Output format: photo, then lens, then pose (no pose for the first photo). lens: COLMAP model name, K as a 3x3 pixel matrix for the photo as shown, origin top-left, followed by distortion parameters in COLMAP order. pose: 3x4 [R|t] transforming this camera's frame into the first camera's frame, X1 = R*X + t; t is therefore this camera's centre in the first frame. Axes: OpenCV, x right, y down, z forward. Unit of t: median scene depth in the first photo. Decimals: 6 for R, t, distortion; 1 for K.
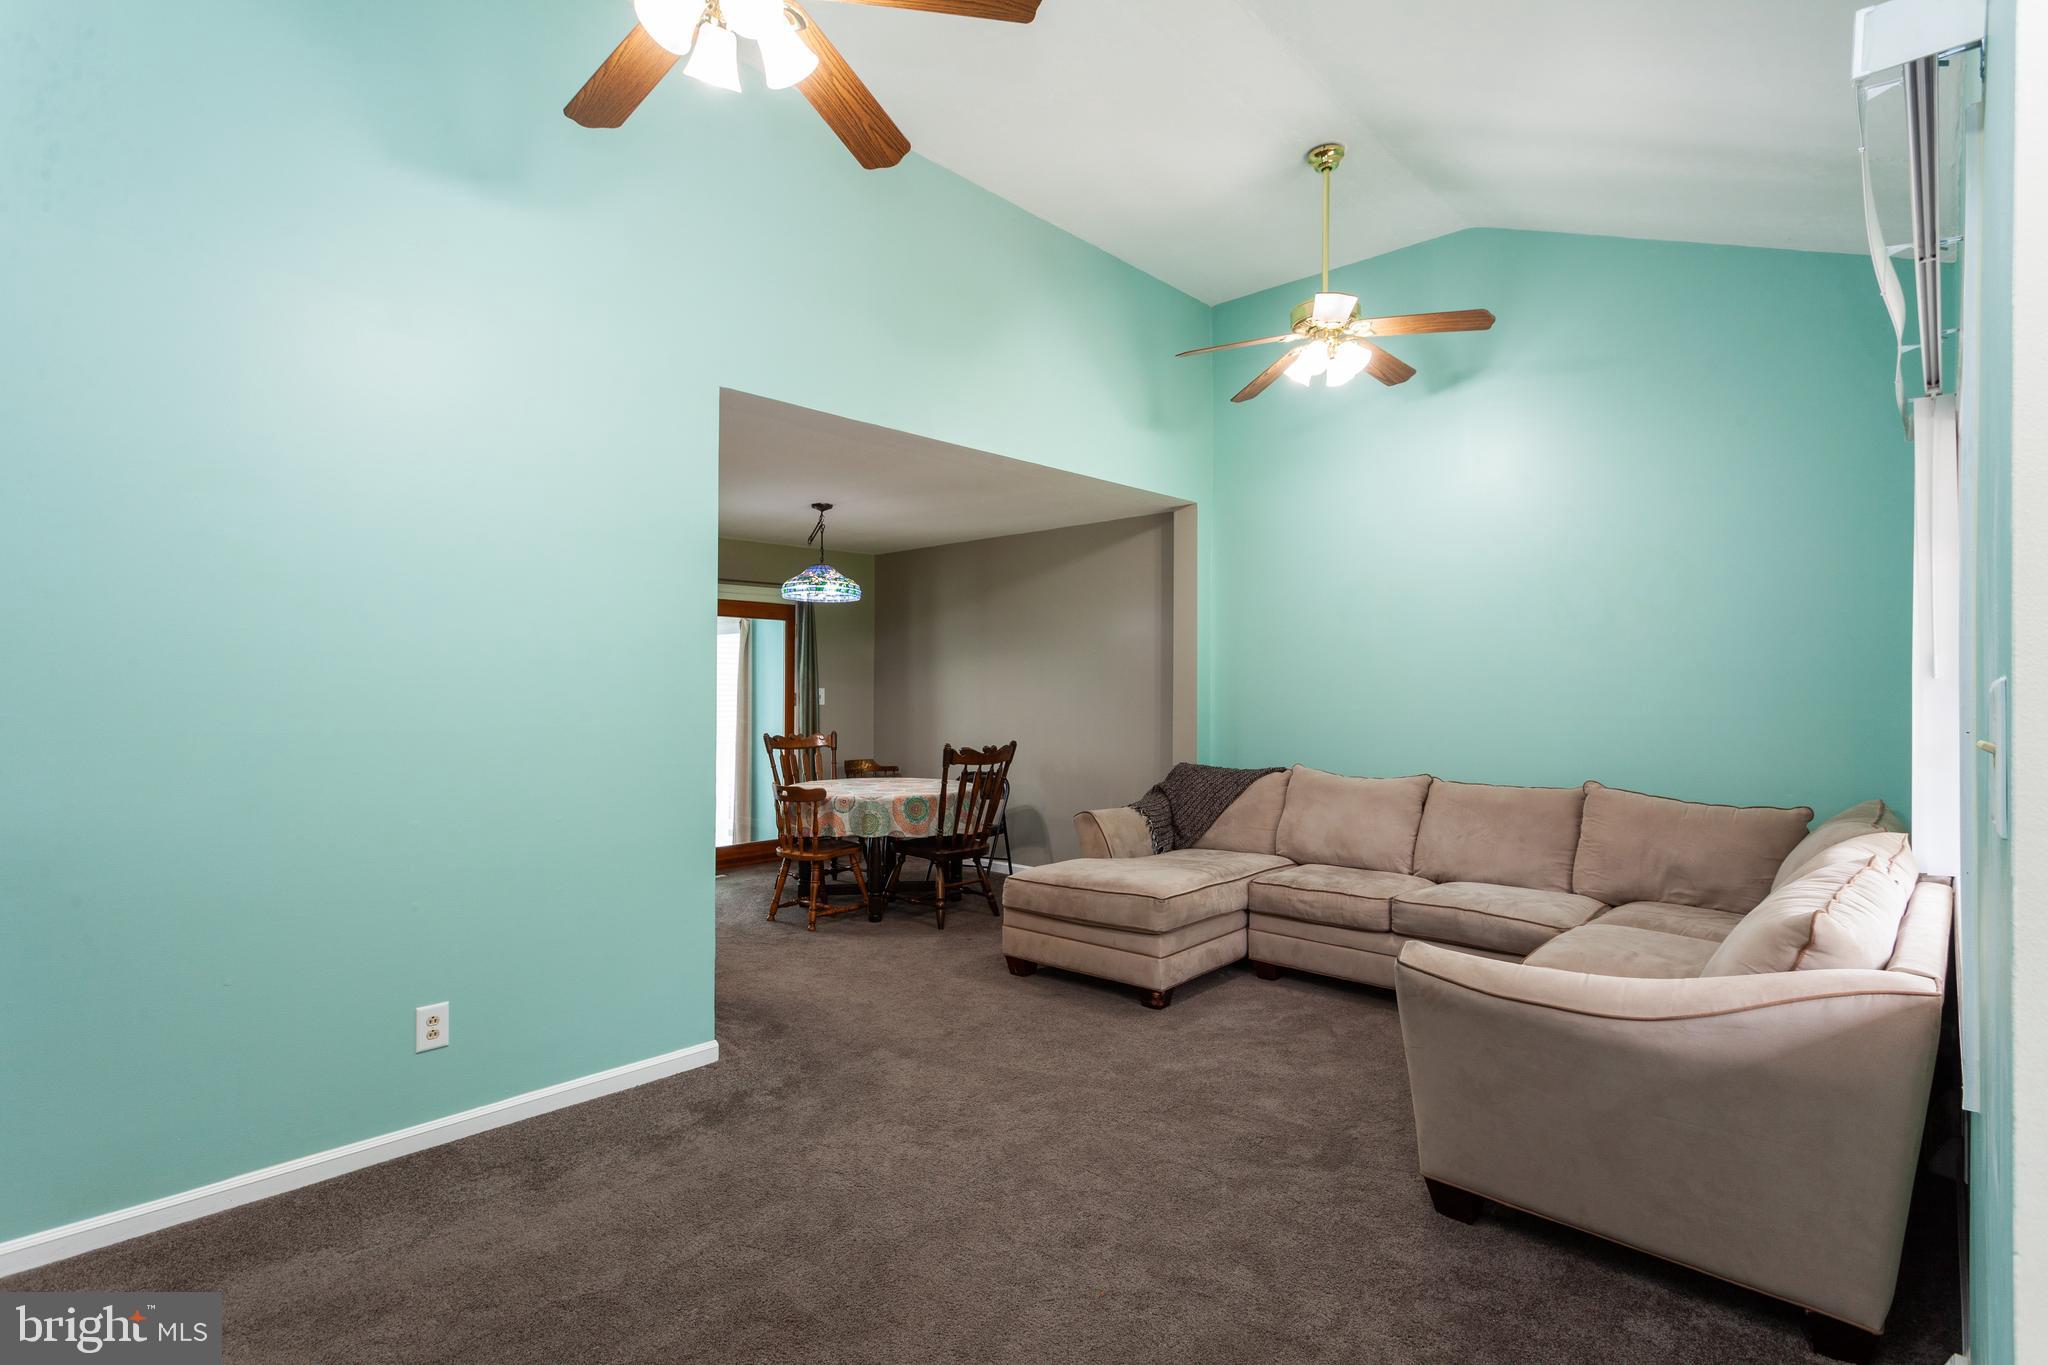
lens RADIAL K [[990.1, 0, 1028.1], [0, 990.1, 684.6], [0, 0, 1]] dist [-0.000522, 0.000189]
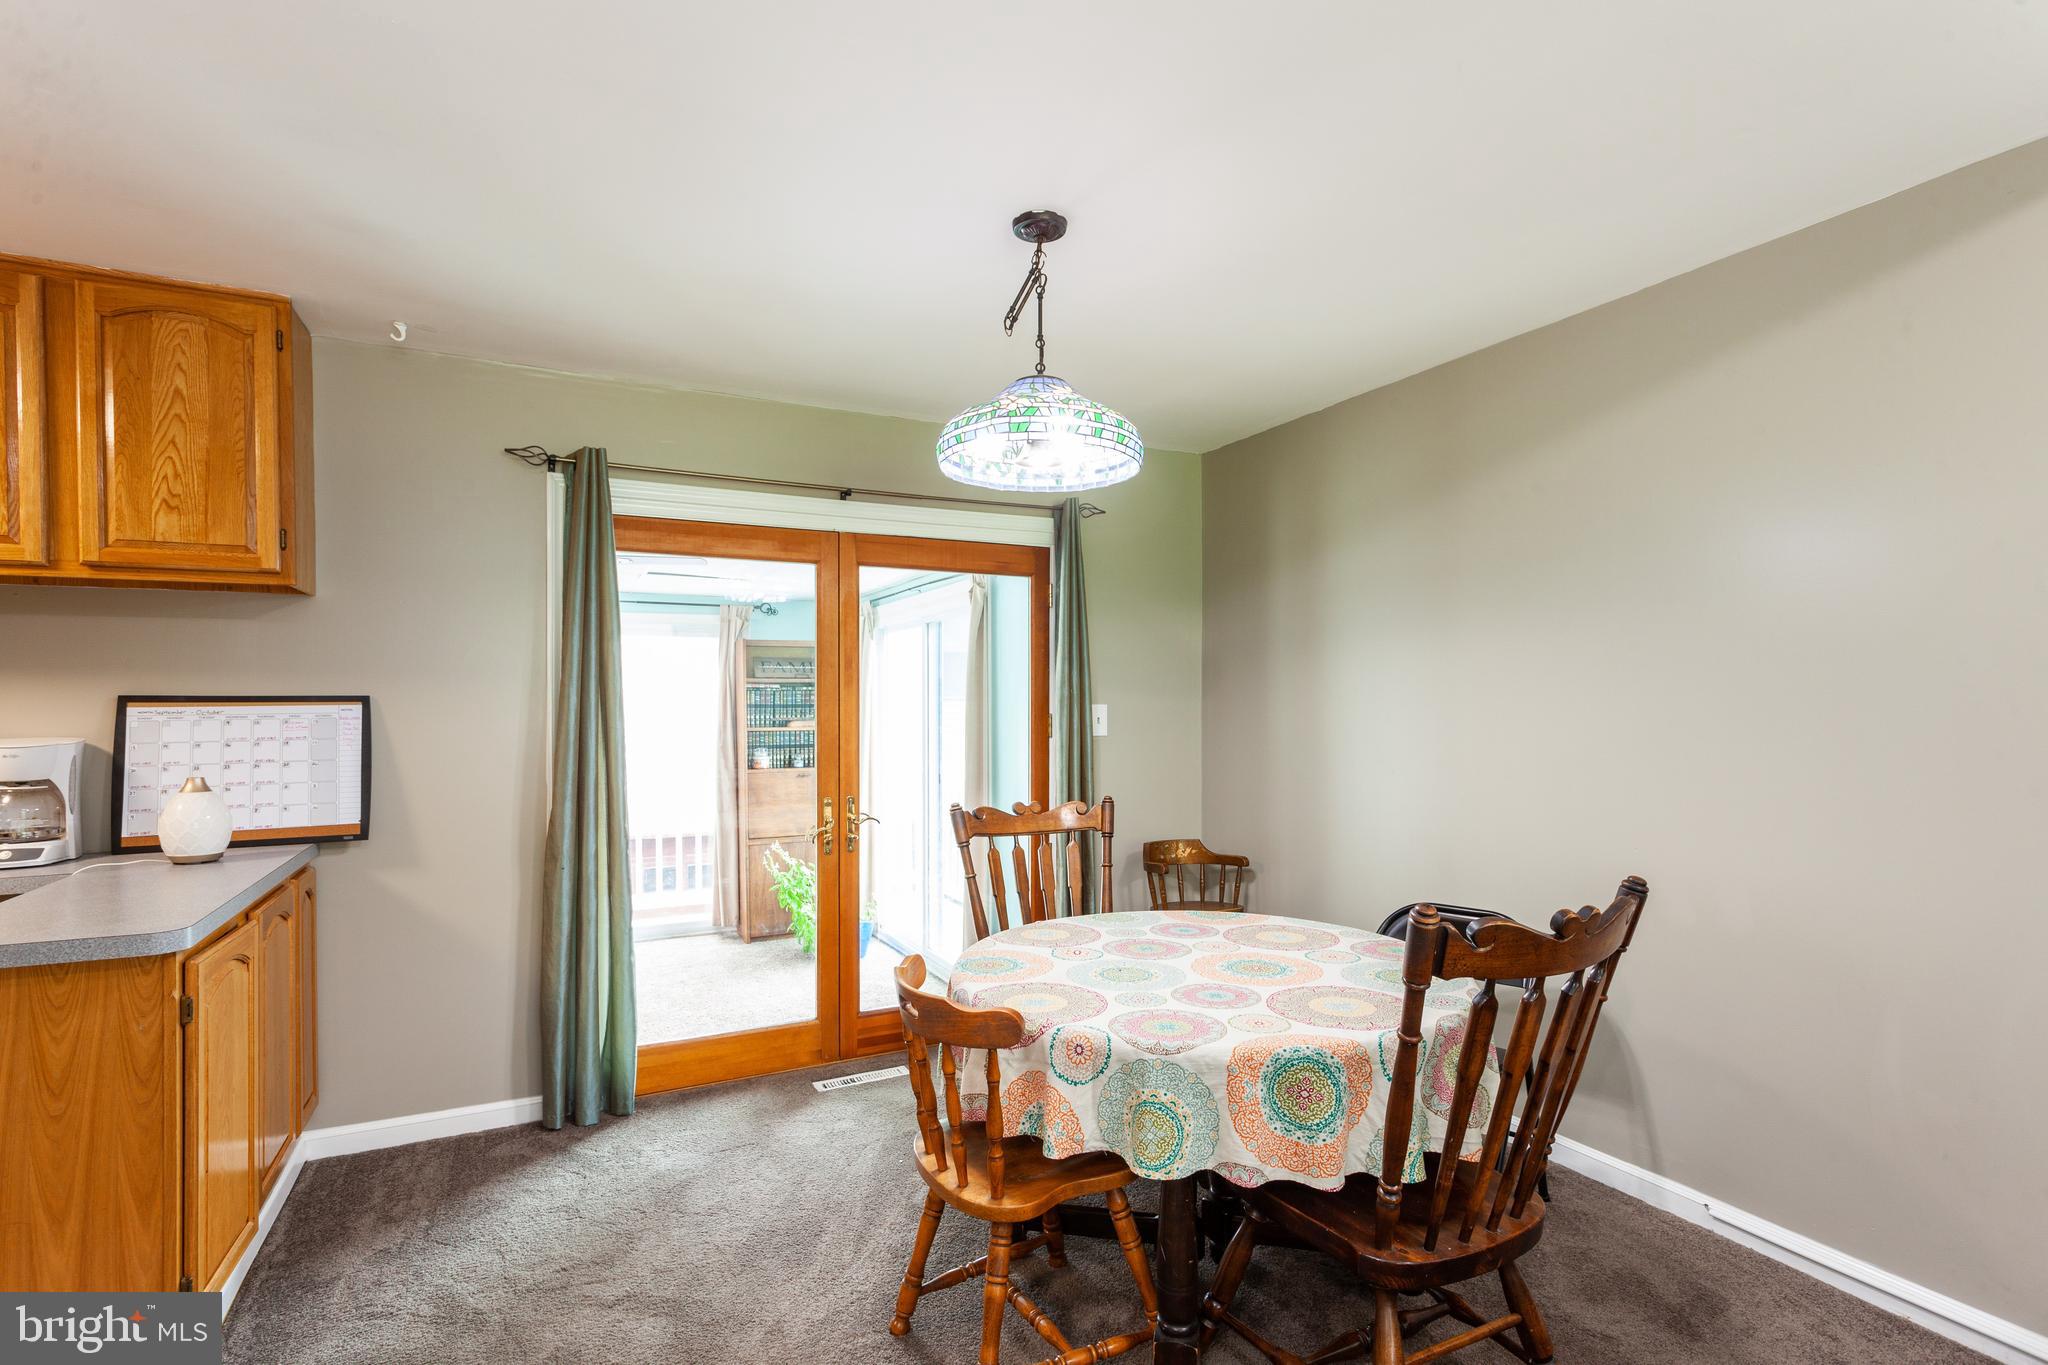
lens RADIAL K [[981.3, 0, 1029.3], [0, 981.3, 702.6], [0, 0, 1]] dist [0.002556, 0.001360]
pose [[0.938348, -0.003335, -0.345675, -0.095785], [0.004711, 0.999984, 0.003142, 0.001772], [0.345659, -0.004577, 0.938349, 0.749747]]
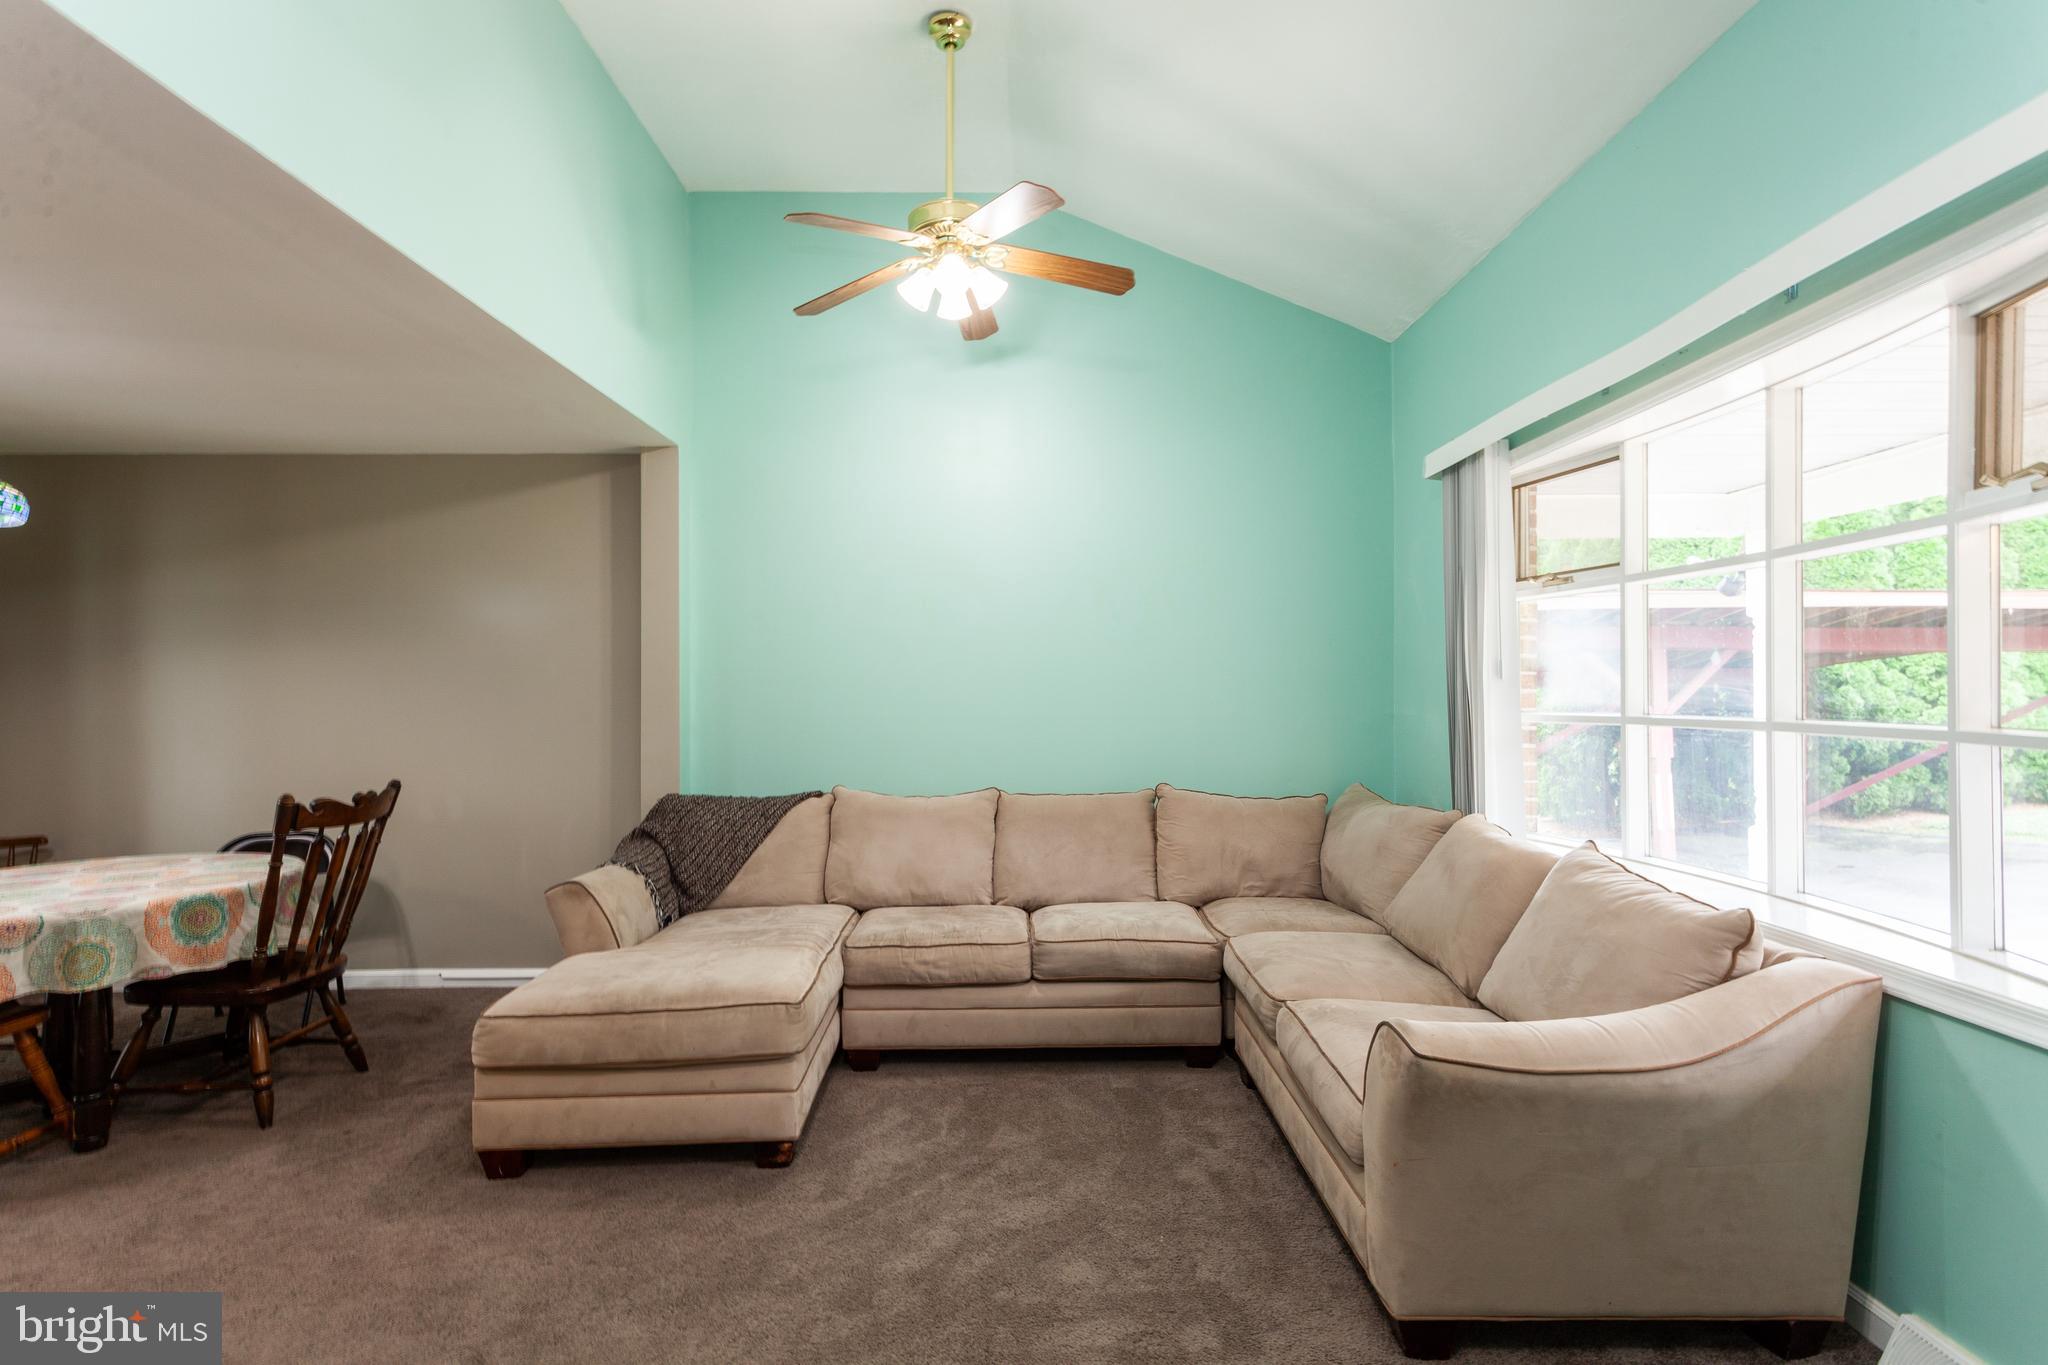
lens RADIAL K [[975.9, 0, 1034.5], [0, 975.9, 687.6], [0, 0, 1]] dist [0.003888, 0.001128]
pose [[0.724480, -0.003456, 0.689287, -0.166753], [0.004377, 0.999990, 0.000413, 0.000459], [-0.689282, 0.002717, 0.724488, 0.322338]]
